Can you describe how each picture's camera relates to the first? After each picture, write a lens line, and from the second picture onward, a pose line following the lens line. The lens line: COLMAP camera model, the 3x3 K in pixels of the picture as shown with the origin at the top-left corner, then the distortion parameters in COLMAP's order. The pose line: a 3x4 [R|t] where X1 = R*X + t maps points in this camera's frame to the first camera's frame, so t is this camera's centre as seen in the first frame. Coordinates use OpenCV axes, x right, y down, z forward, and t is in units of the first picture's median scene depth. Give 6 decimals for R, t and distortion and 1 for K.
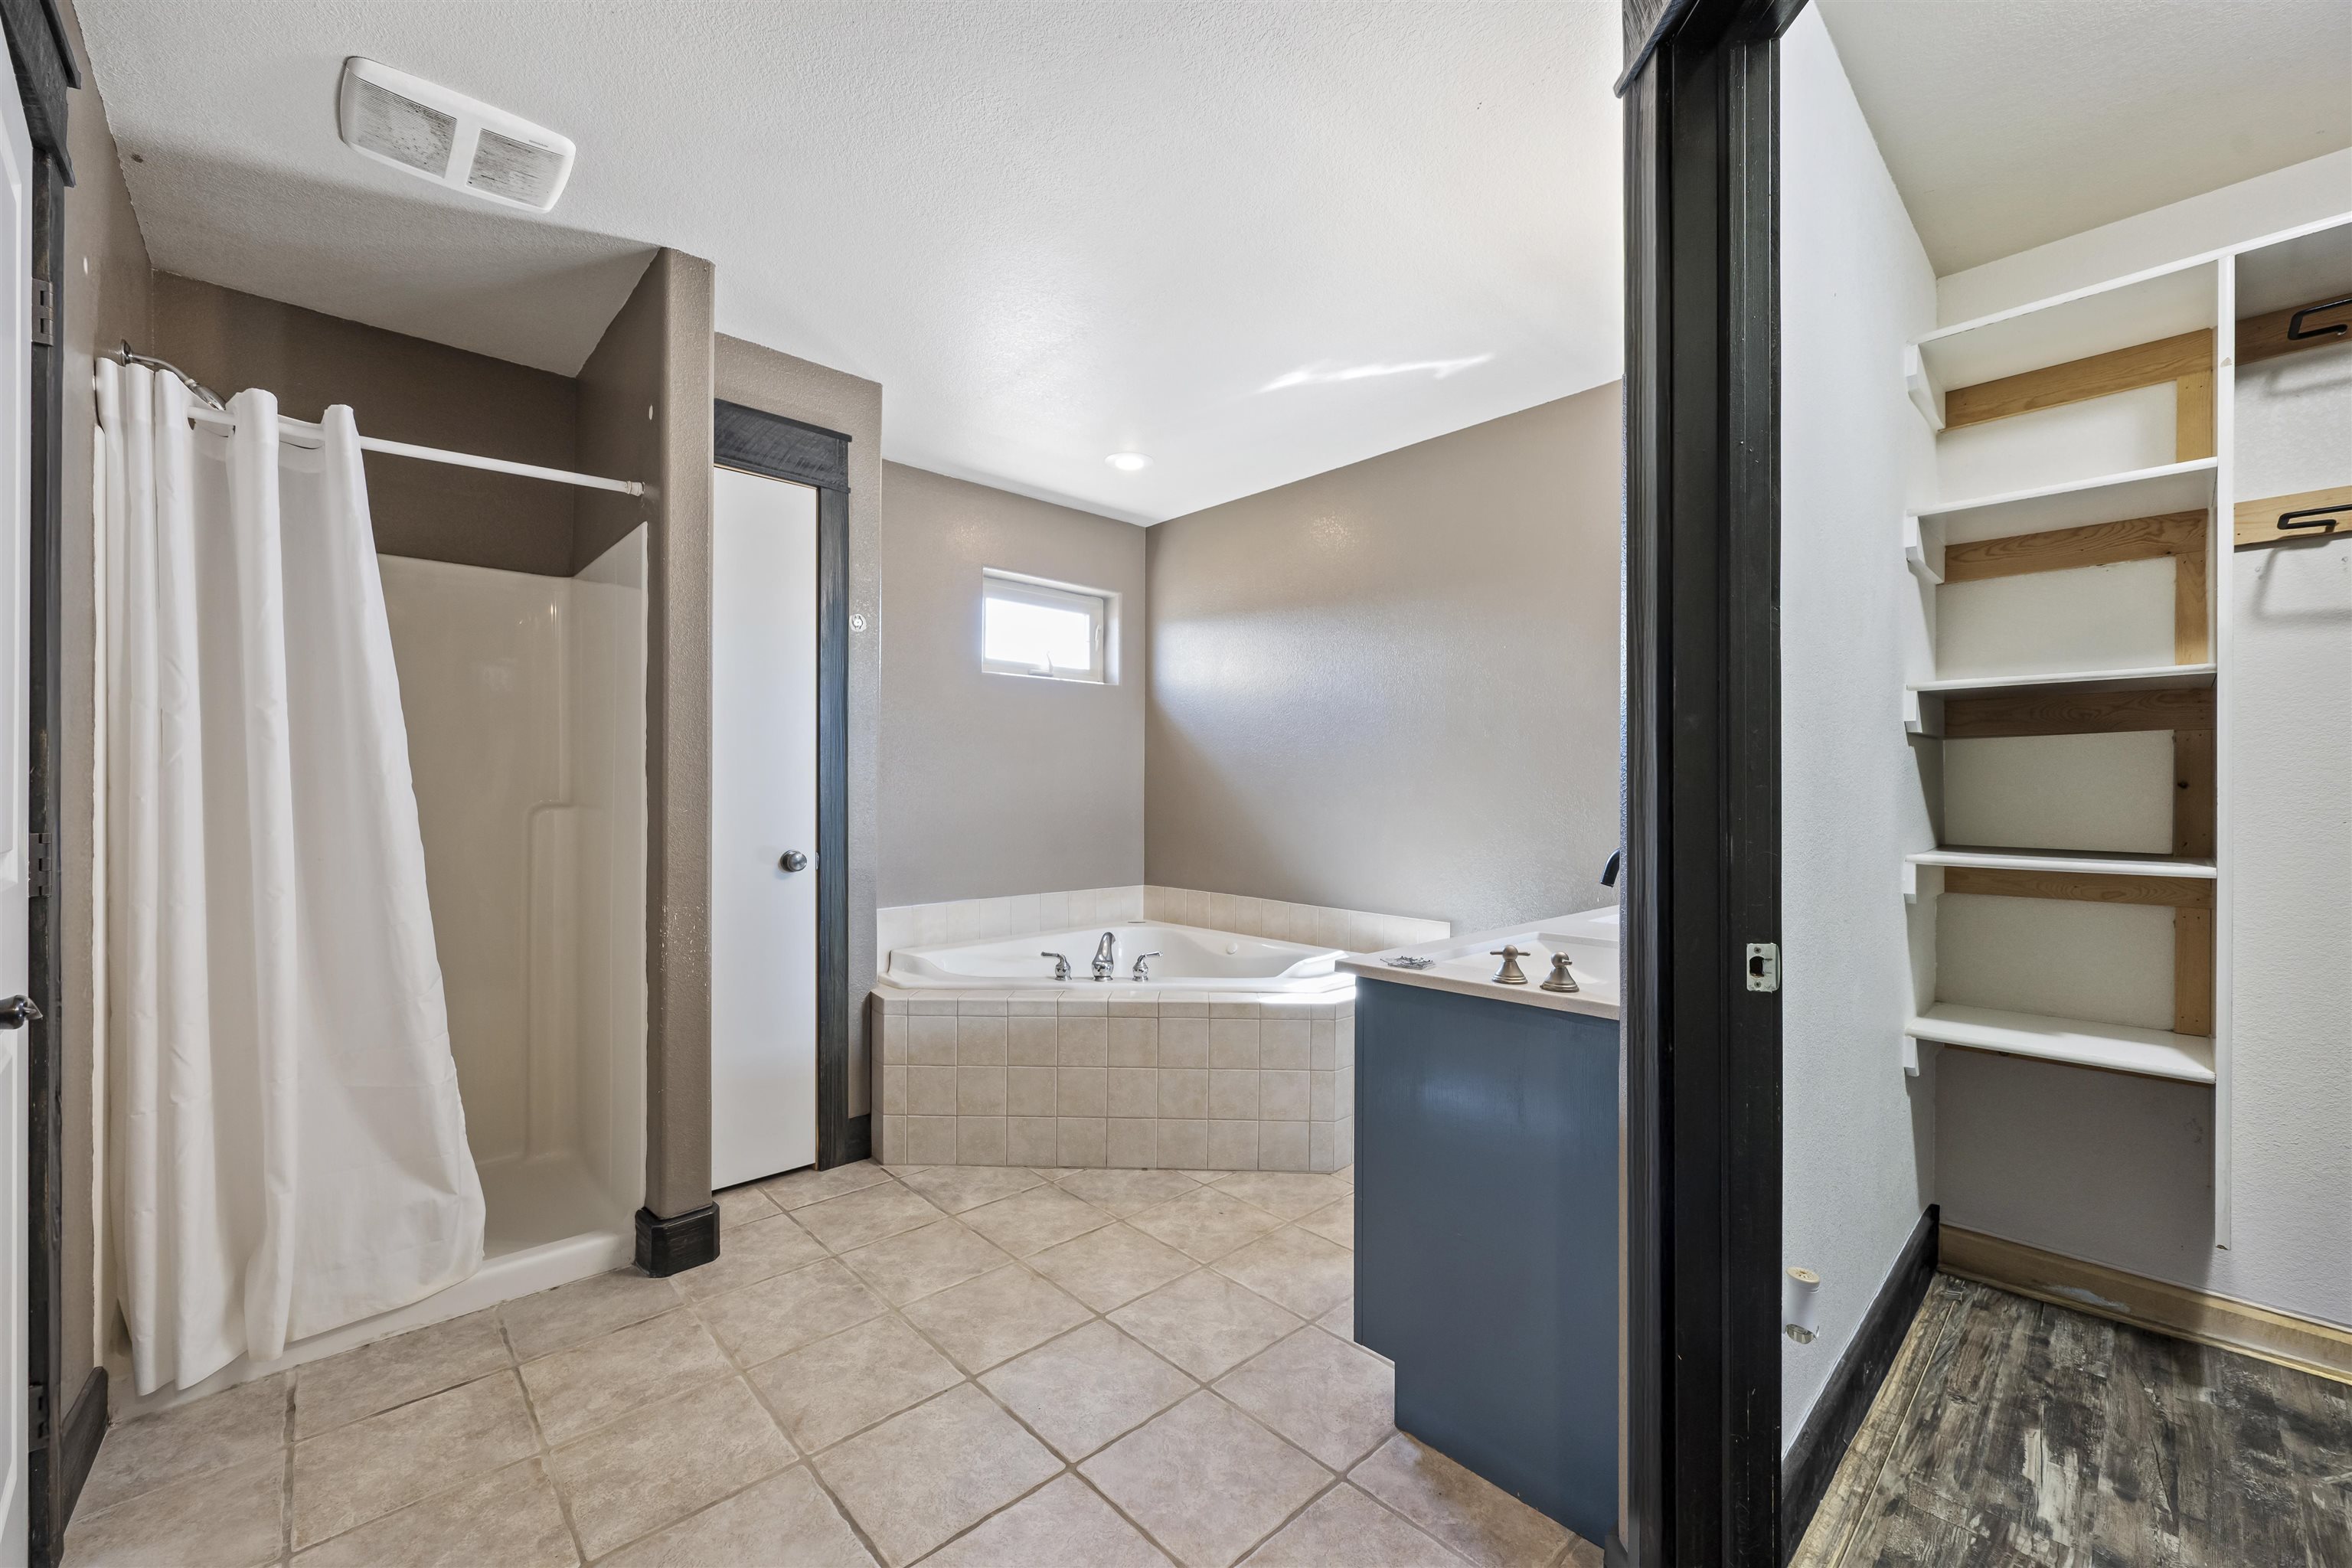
lens RADIAL K [[918.9, 0, 1176.0], [0, 918.9, 784.0], [0, 0, 1]] dist [-0.000323, -0.000073]
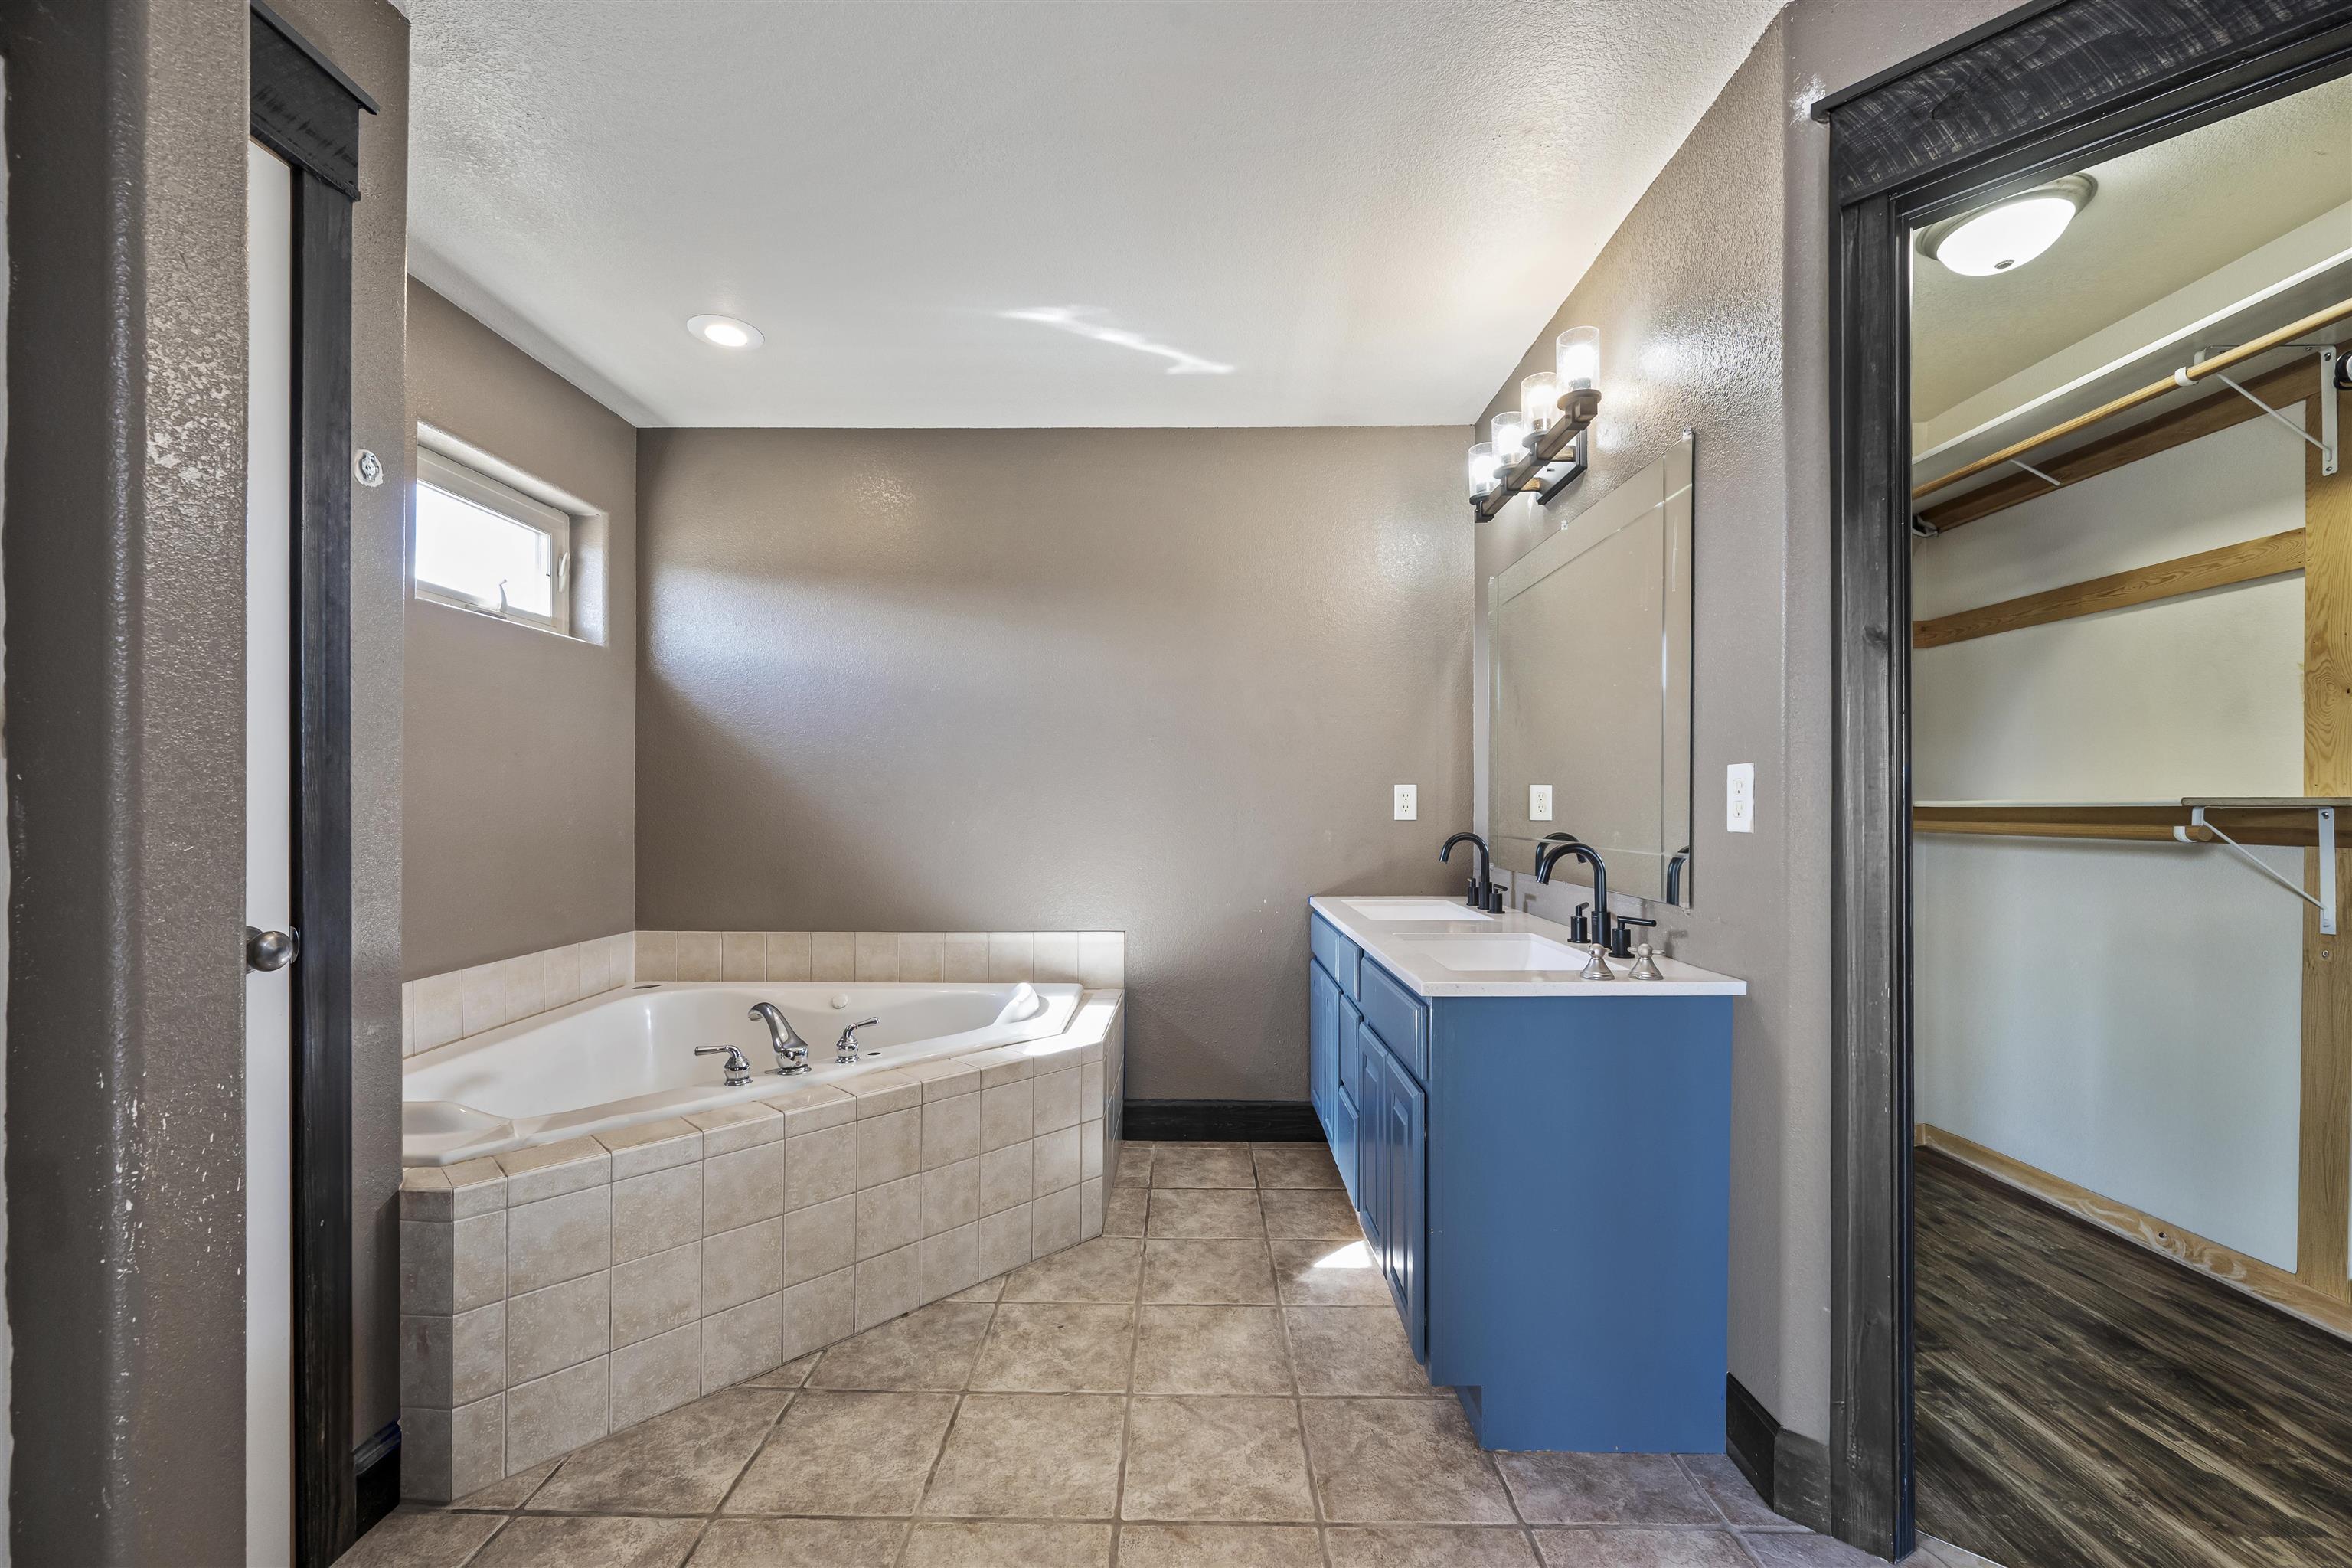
lens RADIAL K [[927.0, 0, 1179.2], [0, 927.0, 793.3], [0, 0, 1]] dist [-0.000953, -0.000046]
pose [[0.693553, 0.006303, 0.720378, -0.418872], [-0.006811, 0.999974, -0.002192, 0.001842], [-0.720373, -0.003386, 0.693579, 0.329321]]
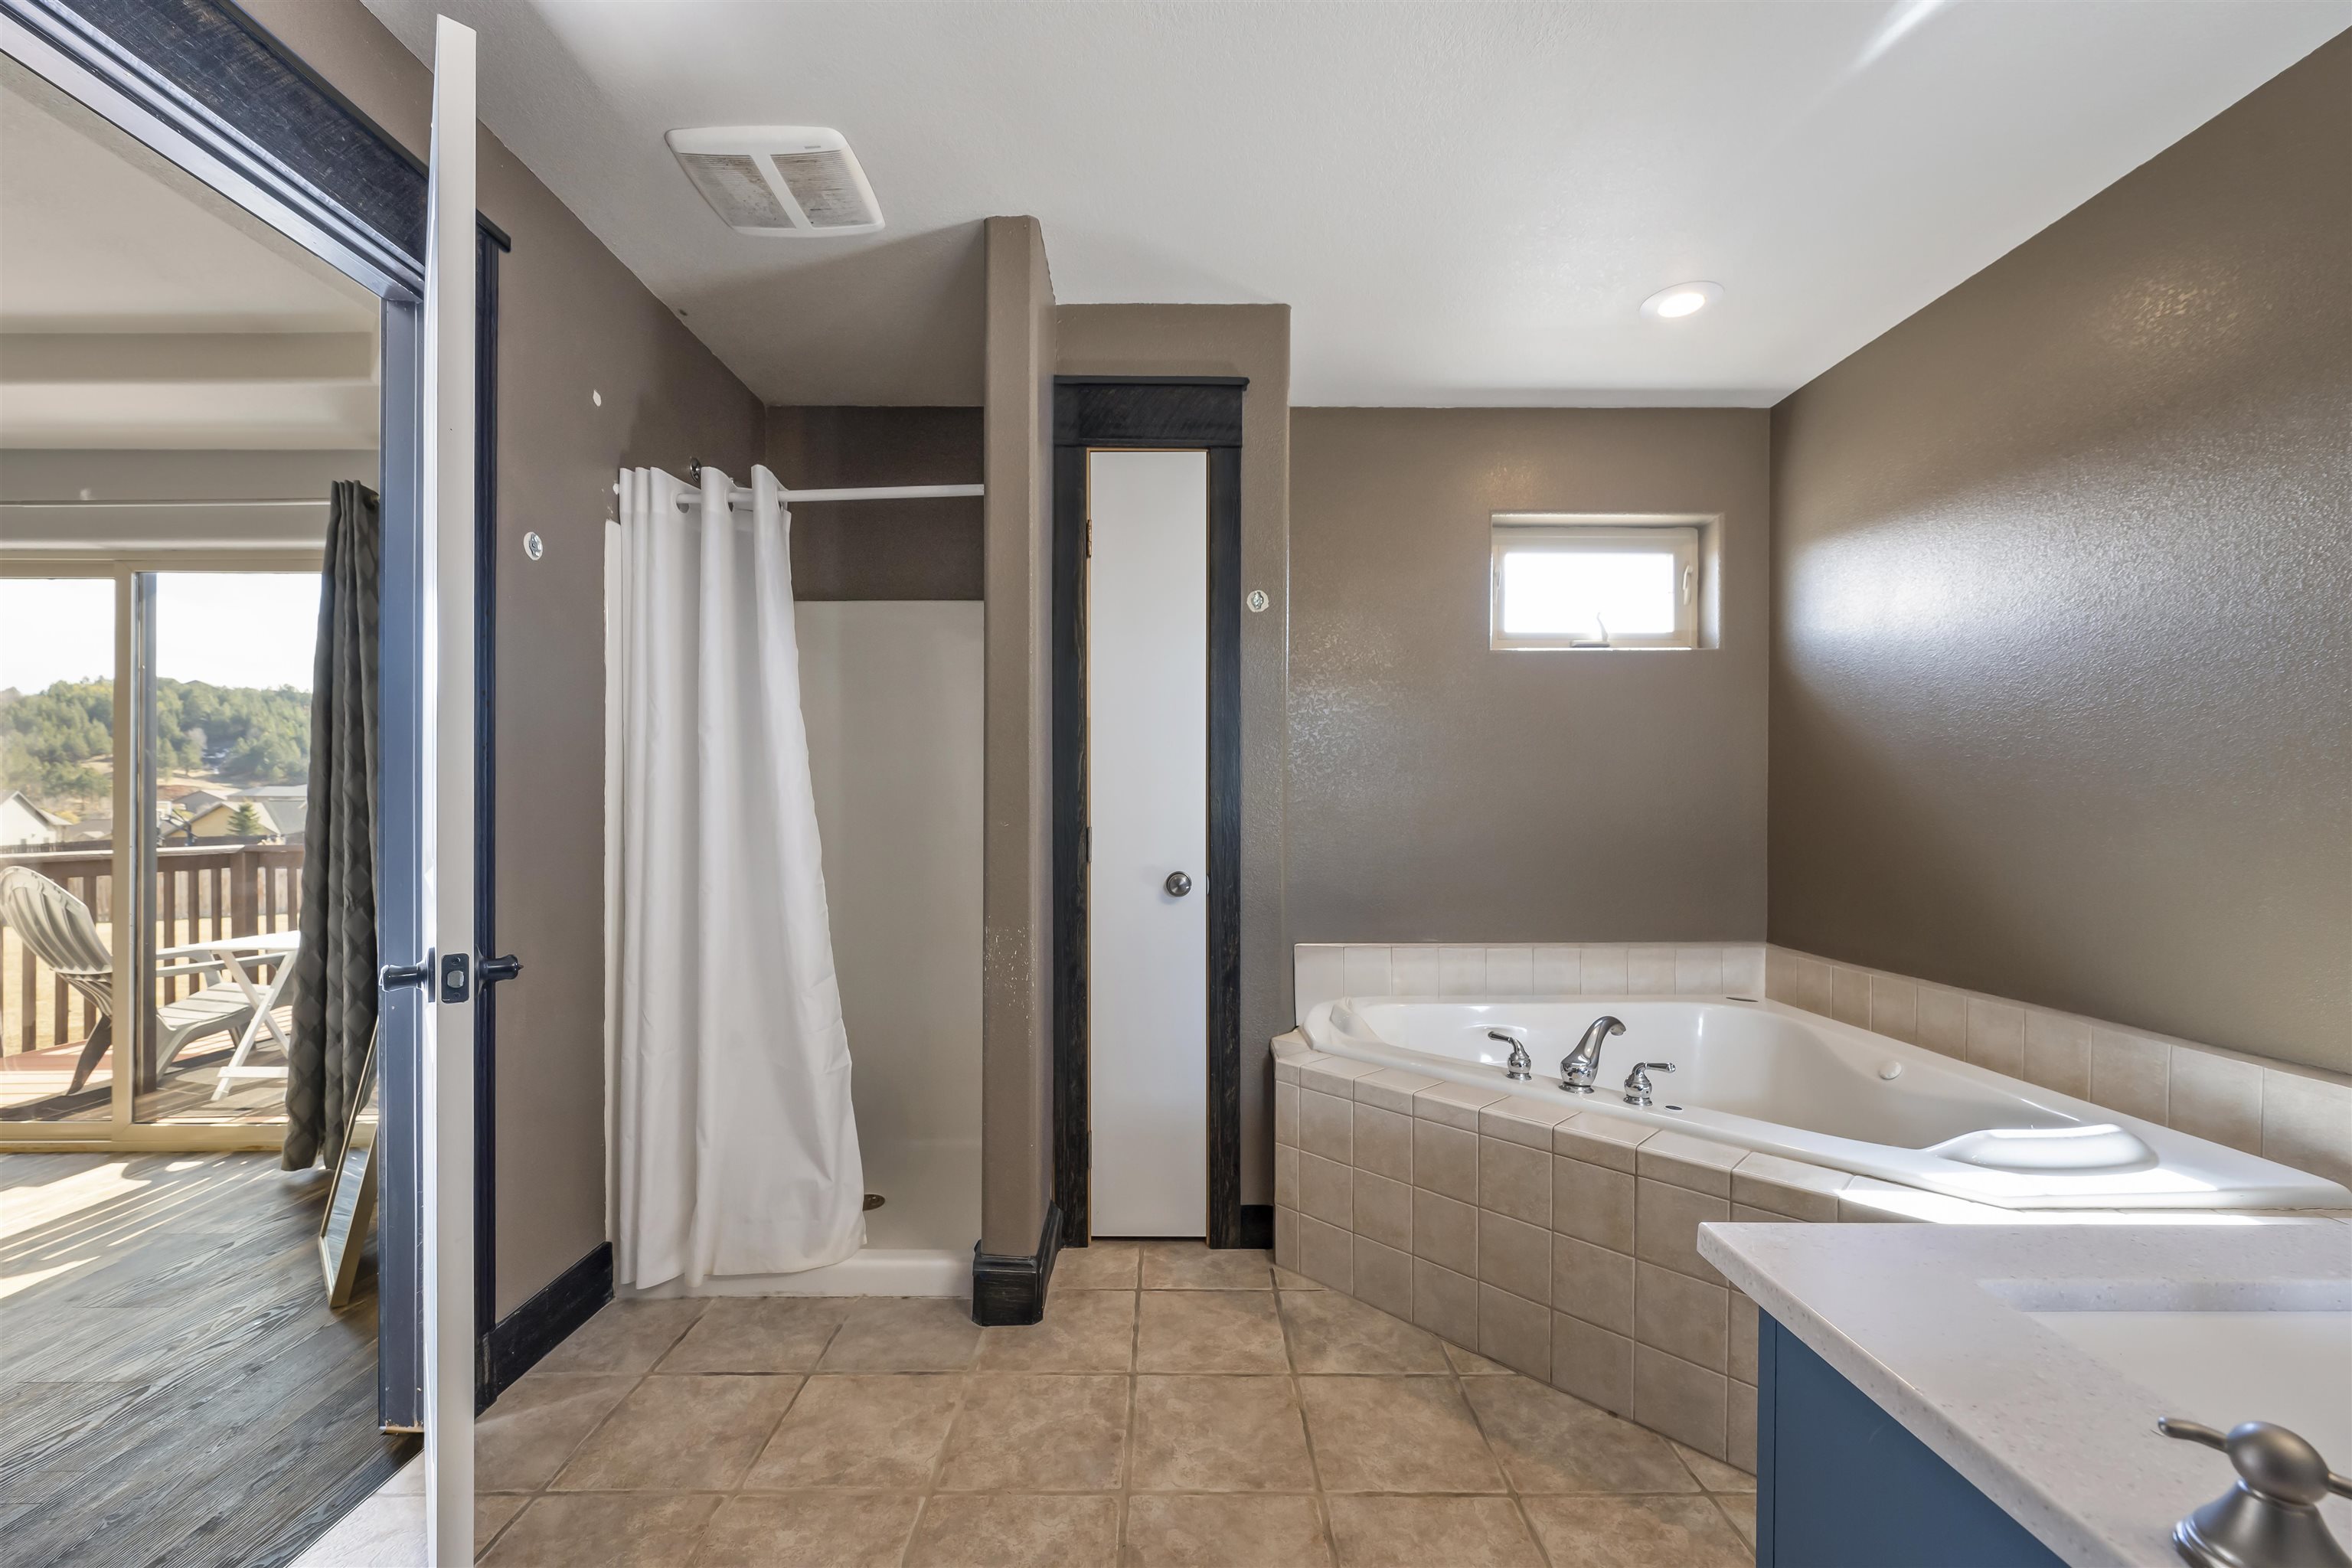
lens RADIAL K [[932.0, 0, 1176.1], [0, 932.0, 801.4], [0, 0, 1]] dist [0.000627, -0.000023]
pose [[0.734570, -0.002601, -0.678528, 0.177196], [0.005512, 0.999983, 0.002134, 0.003683], [0.678511, -0.005308, 0.734571, 0.341768]]
